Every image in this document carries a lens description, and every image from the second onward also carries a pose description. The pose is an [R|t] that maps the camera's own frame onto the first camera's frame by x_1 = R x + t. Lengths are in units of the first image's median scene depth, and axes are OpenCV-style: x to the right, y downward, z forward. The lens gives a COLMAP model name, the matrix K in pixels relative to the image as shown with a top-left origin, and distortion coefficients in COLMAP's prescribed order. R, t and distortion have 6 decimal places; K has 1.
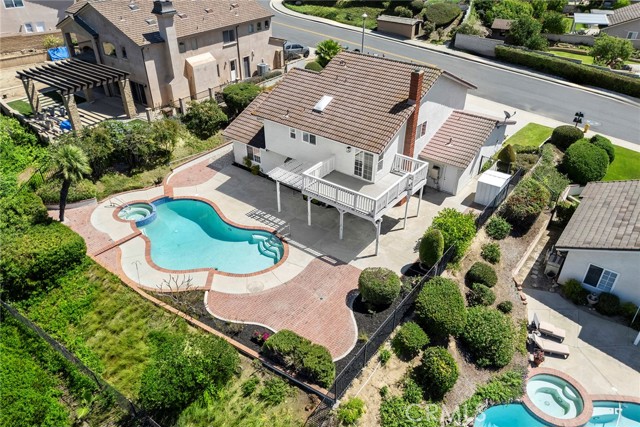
lens RADIAL K [[477.8, 0, 323.5], [0, 477.8, 226.1], [0, 0, 1]] dist [0.038468, -0.026986]
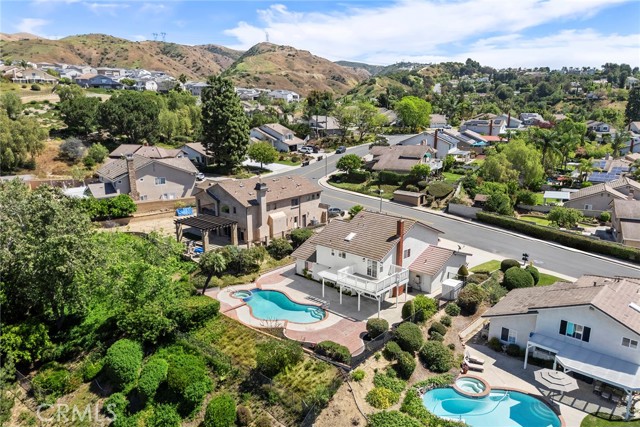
lens RADIAL K [[477.8, 0, 320.0], [0, 477.8, 213.0], [0, 0, 1]] dist [0.038468, -0.026986]
pose [[0.996415, 0.016223, -0.083031, 0.030721], [-0.044288, 0.936245, -0.348545, 0.272737], [0.072083, 0.350973, 0.933607, -0.673630]]
